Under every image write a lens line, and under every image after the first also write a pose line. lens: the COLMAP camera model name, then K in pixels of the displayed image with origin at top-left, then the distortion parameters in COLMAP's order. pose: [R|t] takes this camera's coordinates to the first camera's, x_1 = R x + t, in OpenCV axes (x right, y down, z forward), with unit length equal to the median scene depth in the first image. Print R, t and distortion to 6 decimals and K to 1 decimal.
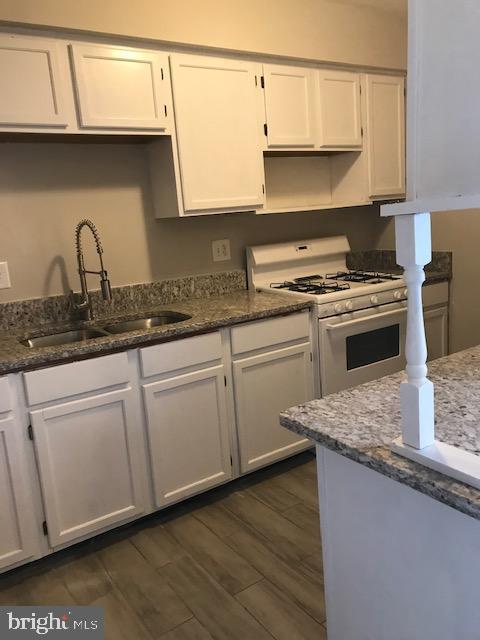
lens RADIAL K [[521.1, 0, 239.0], [0, 521.1, 317.4], [0, 0, 1]] dist [0.085312, -0.169491]
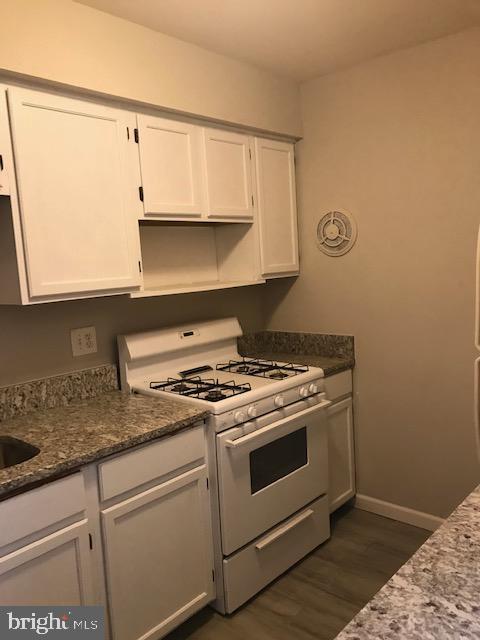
lens RADIAL K [[521.1, 0, 239.0], [0, 521.1, 317.4], [0, 0, 1]] dist [0.085312, -0.169491]
pose [[0.968405, -0.010465, 0.249165, -0.005419], [0.036469, 0.994321, -0.099979, -0.082926], [-0.246703, 0.105907, 0.963287, 0.209530]]
